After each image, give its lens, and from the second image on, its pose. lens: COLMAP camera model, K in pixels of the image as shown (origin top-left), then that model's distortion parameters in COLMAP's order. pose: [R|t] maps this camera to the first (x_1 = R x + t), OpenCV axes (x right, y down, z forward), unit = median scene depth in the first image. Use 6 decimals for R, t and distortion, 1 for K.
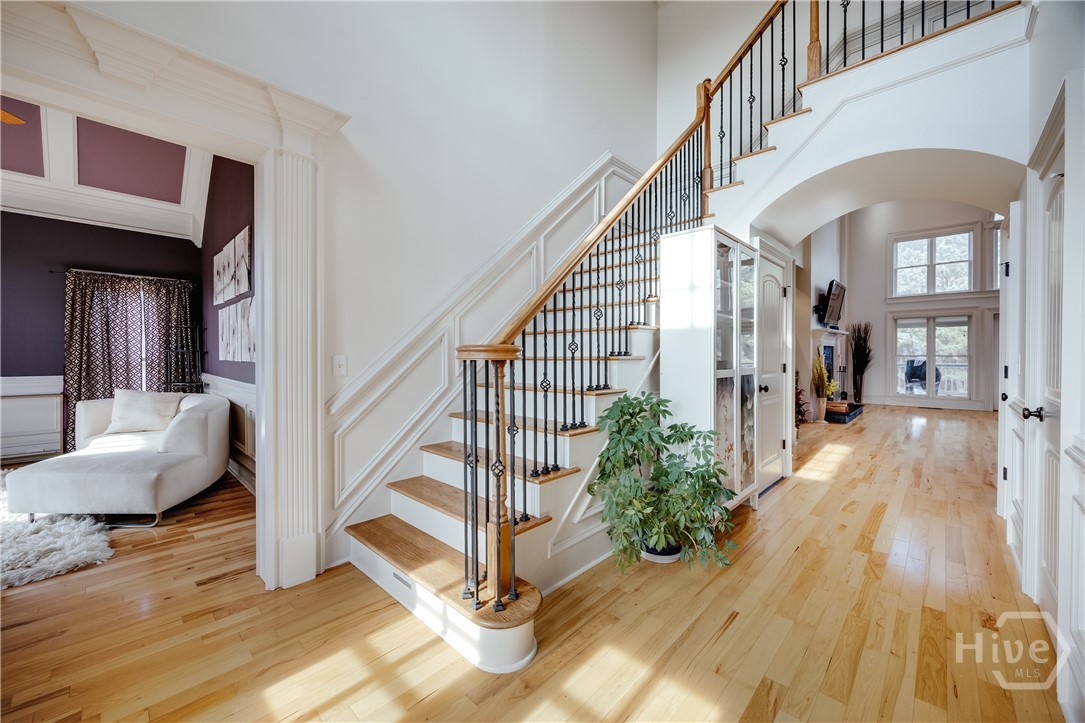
lens RADIAL K [[424.1, 0, 542.5], [0, 424.1, 361.5], [0, 0, 1]] dist [0.001537, 0.000192]
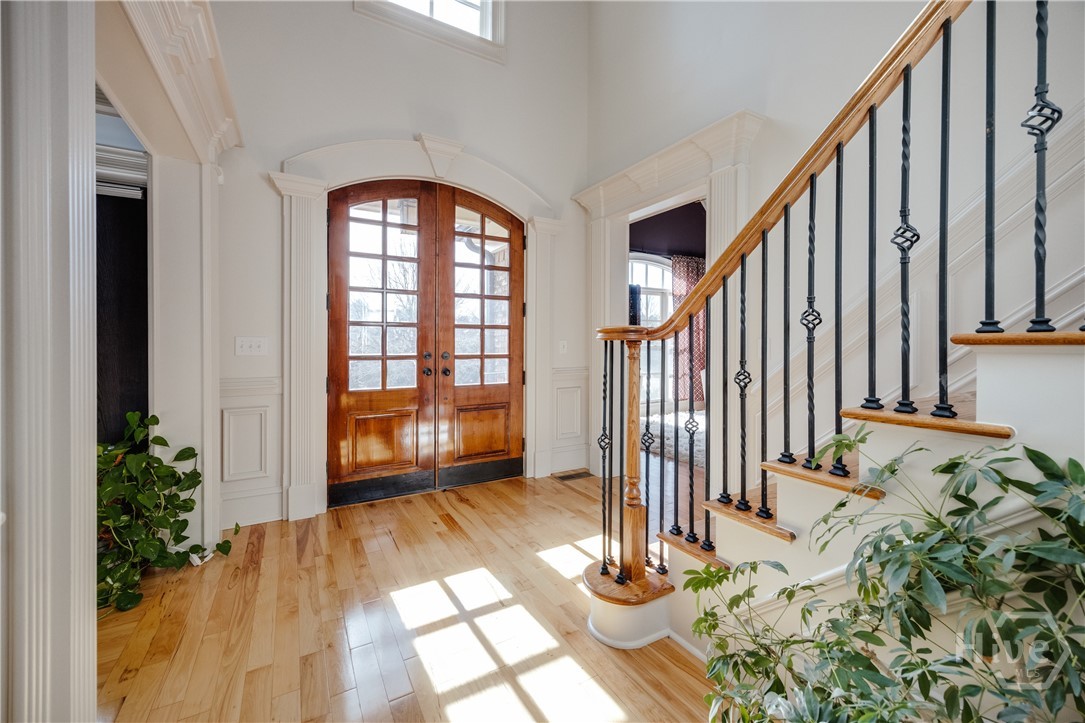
lens RADIAL K [[424.0, 0, 546.7], [0, 424.0, 344.8], [0, 0, 1]] dist [0.001382, 0.000192]
pose [[-0.267524, -0.000519, -0.963551, 0.857224], [-0.015307, 0.999876, 0.003711, 0.003612], [0.963429, 0.015742, -0.267499, 1.002286]]
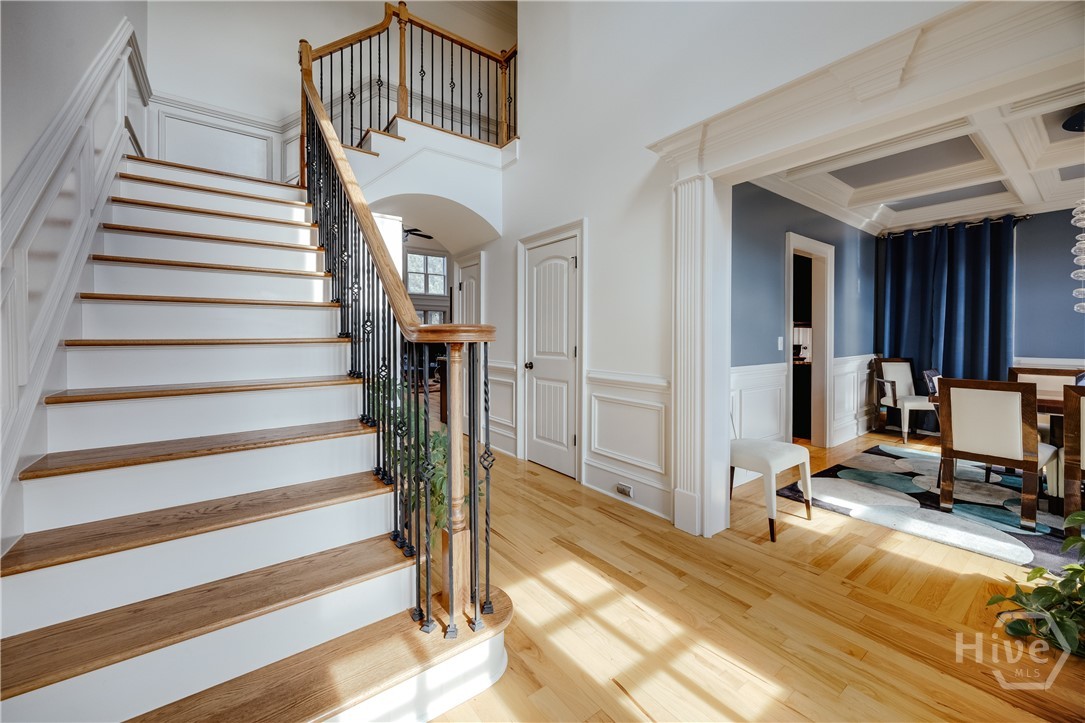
lens RADIAL K [[424.0, 0, 546.7], [0, 424.0, 344.8], [0, 0, 1]] dist [0.001382, 0.000192]
pose [[0.168064, -0.023202, 0.985503, -0.806275], [0.016793, 0.999645, 0.020672, -0.011140], [-0.985633, 0.013076, 0.168394, 0.586853]]
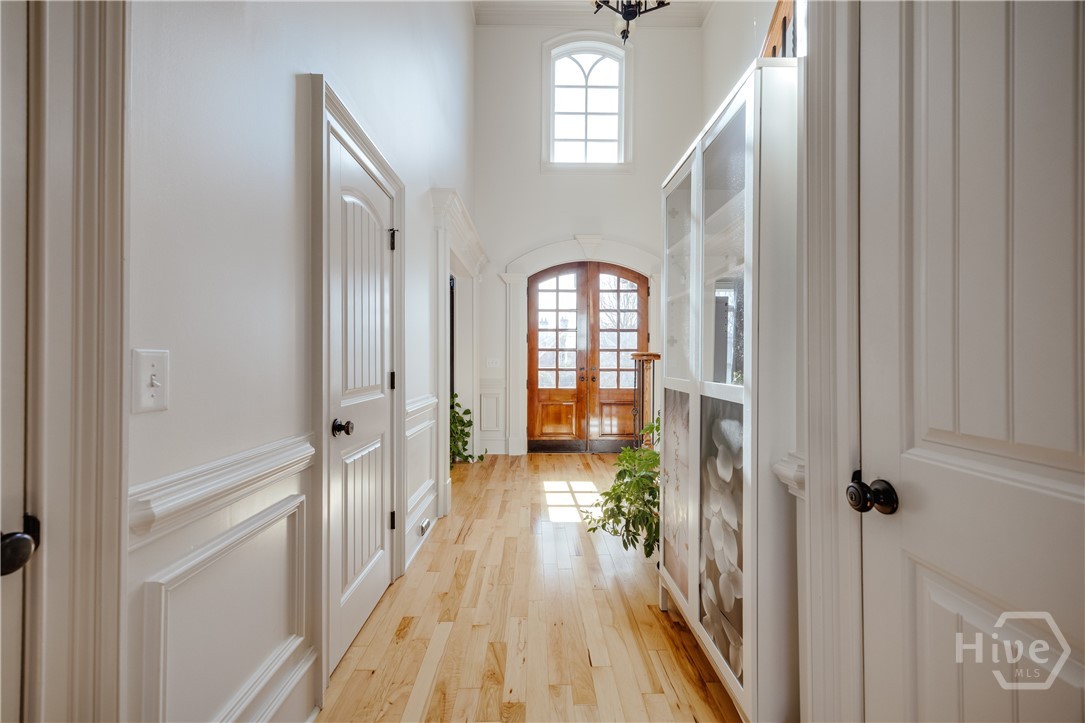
lens RADIAL K [[455.7, 0, 542.5], [0, 455.7, 361.5], [0, 0, 1]] dist [0.000337, 0.000047]
pose [[-0.718324, -0.002758, -0.695703, 1.493678], [-0.013693, 0.999854, 0.010175, -0.010322], [0.695574, 0.016836, -0.718257, 1.897414]]
